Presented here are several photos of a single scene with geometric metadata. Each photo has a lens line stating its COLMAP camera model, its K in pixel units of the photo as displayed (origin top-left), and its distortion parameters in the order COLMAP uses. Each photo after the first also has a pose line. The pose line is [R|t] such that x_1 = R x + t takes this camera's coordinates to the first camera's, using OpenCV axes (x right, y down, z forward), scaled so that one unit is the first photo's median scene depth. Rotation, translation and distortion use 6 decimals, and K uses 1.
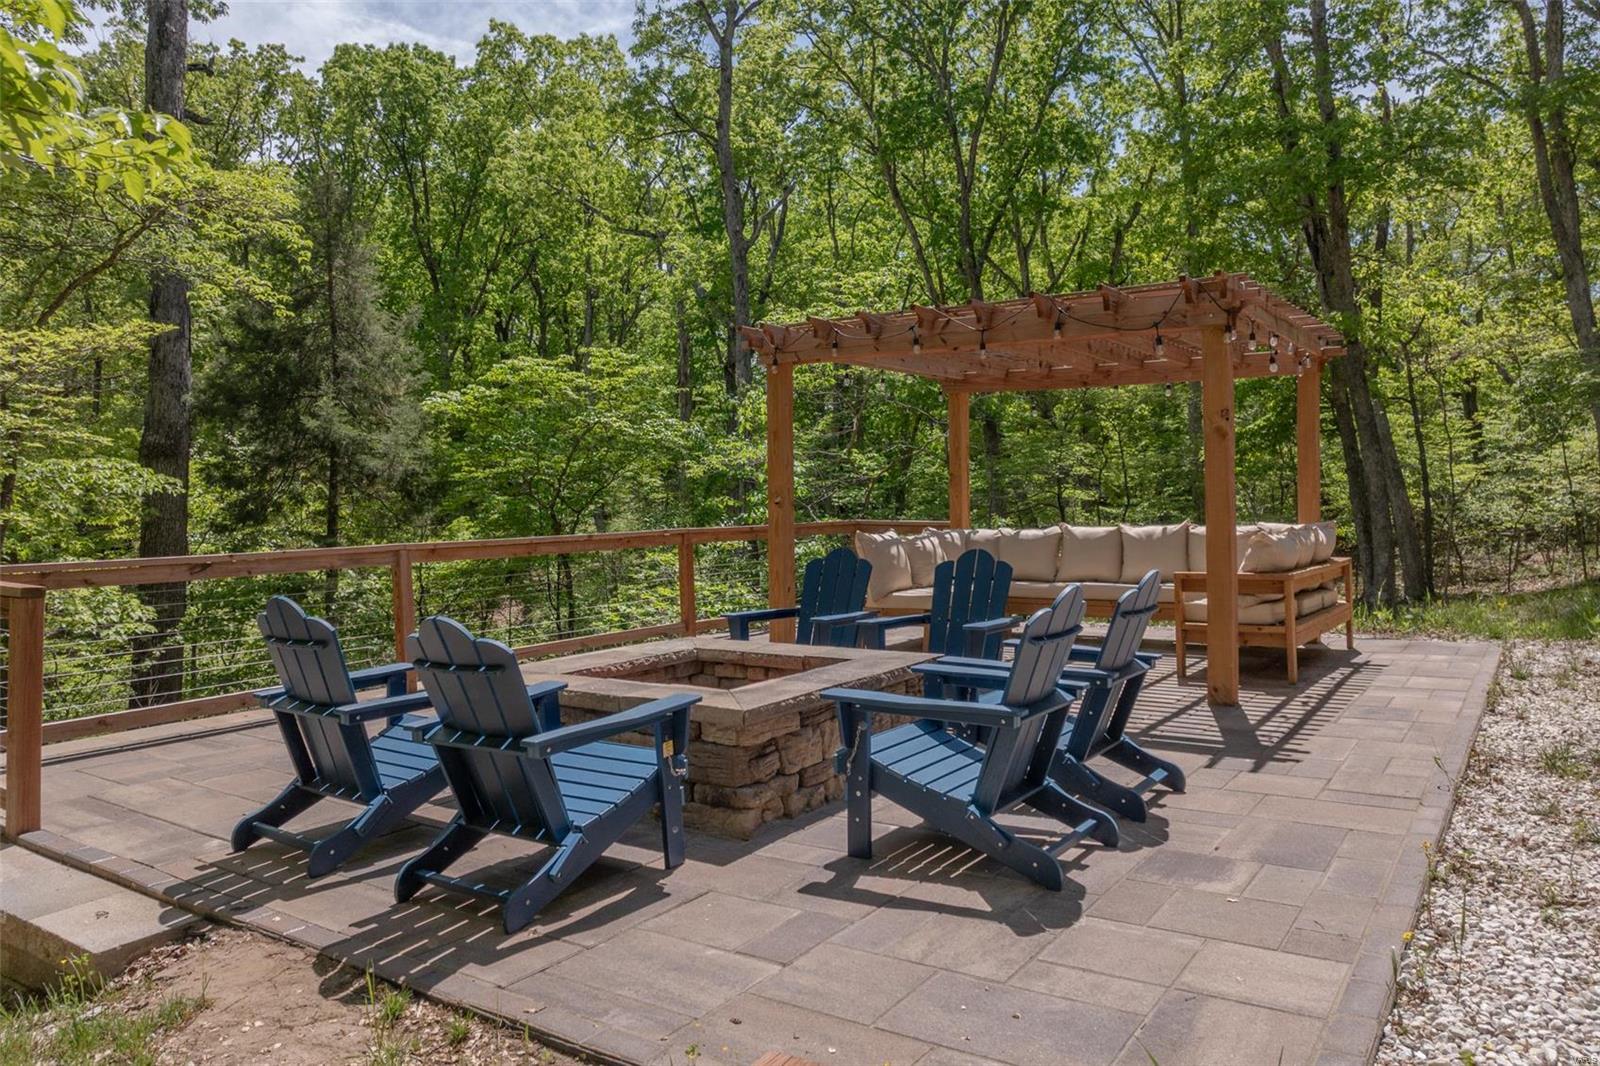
lens RADIAL K [[1121.4, 0, 800.9], [0, 1121.4, 499.6], [0, 0, 1]] dist [-0.037888, 0.004292]
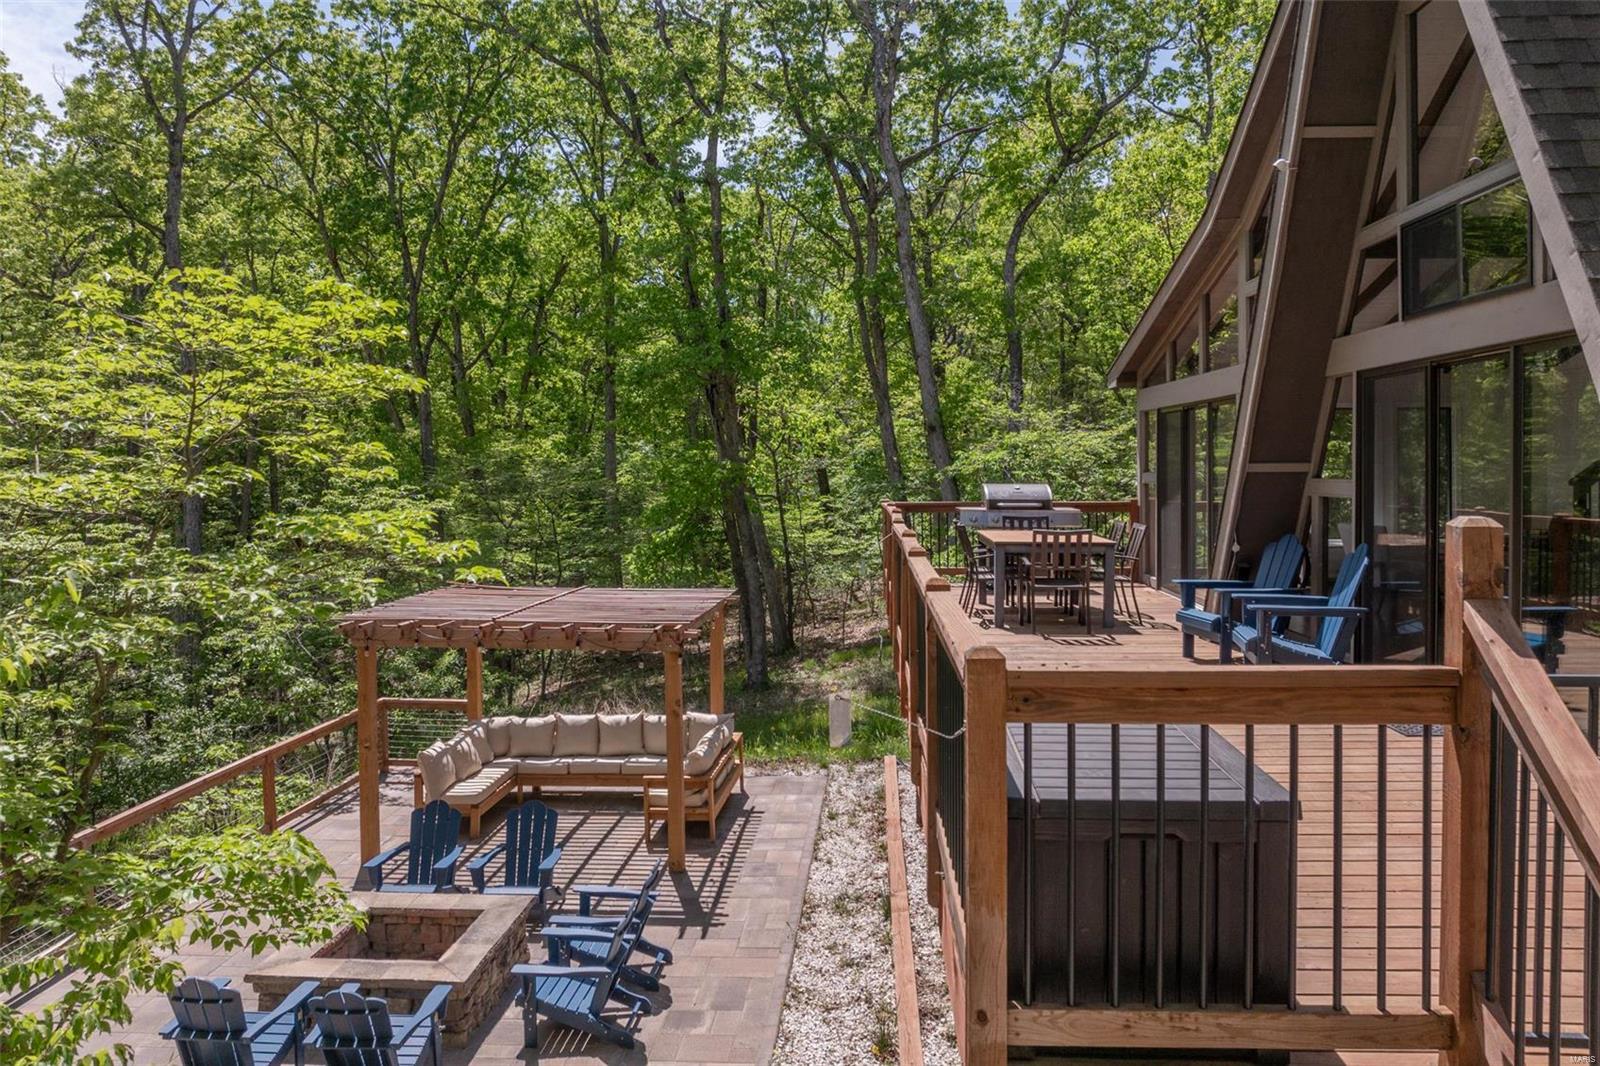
lens RADIAL K [[1138.0, 0, 803.4], [0, 1138.0, 470.8], [0, 0, 1]] dist [-0.050385, -0.002259]
pose [[0.866090, -0.001947, 0.499885, -0.387236], [0.002105, 0.999998, 0.000249, -0.524874], [-0.499884, 0.000836, 0.866092, -0.723255]]
